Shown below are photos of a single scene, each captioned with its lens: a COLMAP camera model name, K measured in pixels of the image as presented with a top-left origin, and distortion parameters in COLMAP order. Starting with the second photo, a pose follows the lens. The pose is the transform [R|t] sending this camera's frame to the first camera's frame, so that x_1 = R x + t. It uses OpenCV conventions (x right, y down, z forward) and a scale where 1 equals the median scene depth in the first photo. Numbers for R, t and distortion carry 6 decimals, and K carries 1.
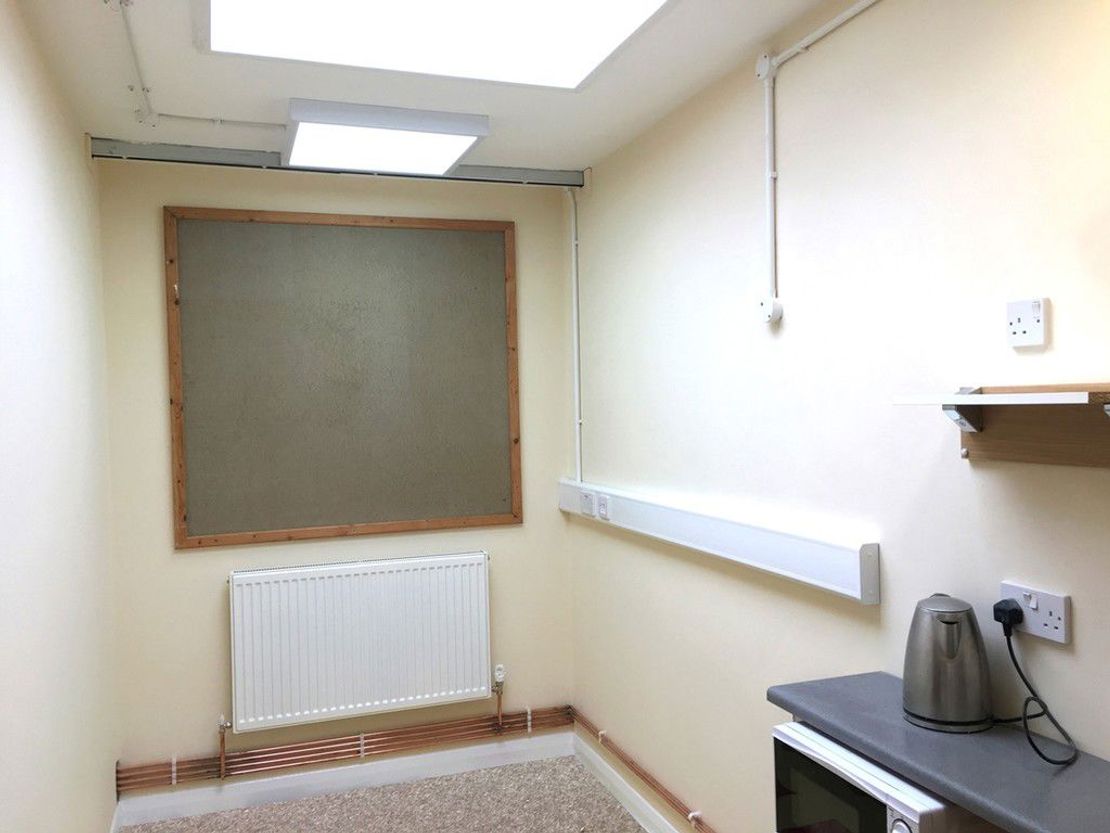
lens RADIAL K [[911.2, 0, 594.4], [0, 911.2, 414.6], [0, 0, 1]] dist [0.004030, -0.132443]
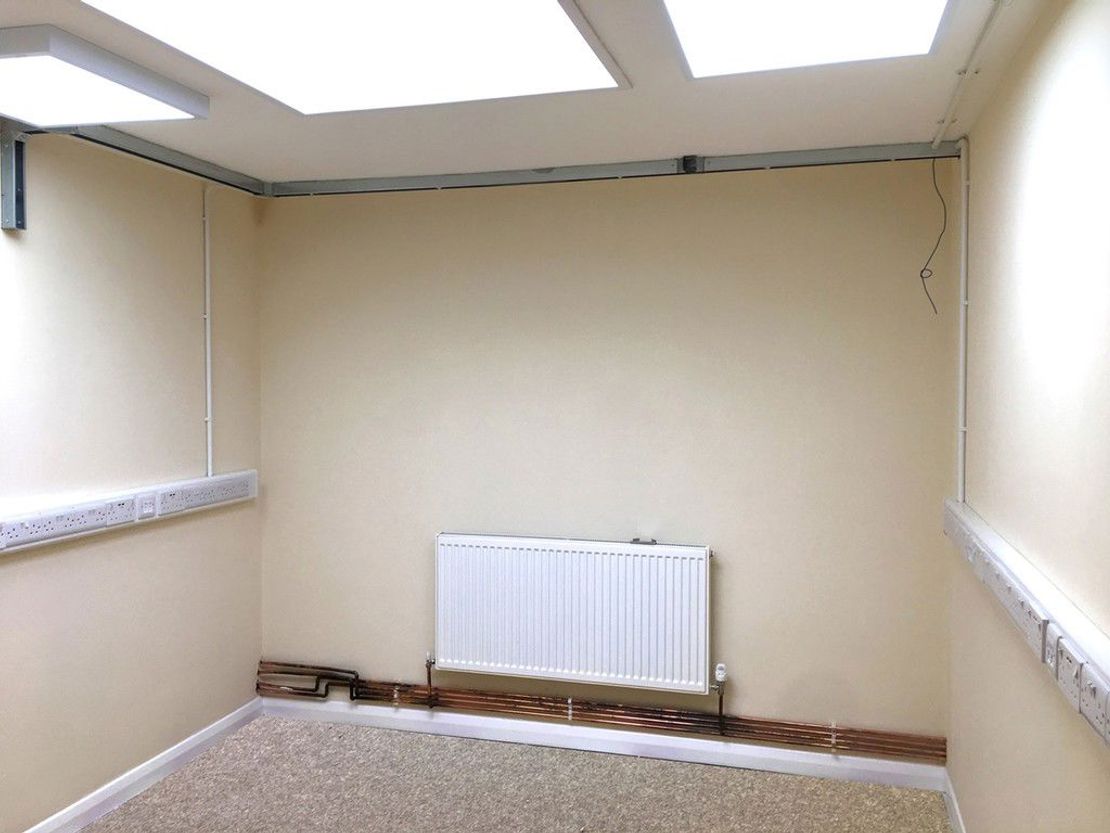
lens RADIAL K [[911.2, 0, 594.4], [0, 911.2, 414.6], [0, 0, 1]] dist [0.004030, -0.132443]
pose [[0.806031, 0.047596, -0.589957, 0.361317], [-0.039166, 0.998866, 0.027076, -0.016205], [0.590577, 0.001282, 0.806980, 0.126567]]
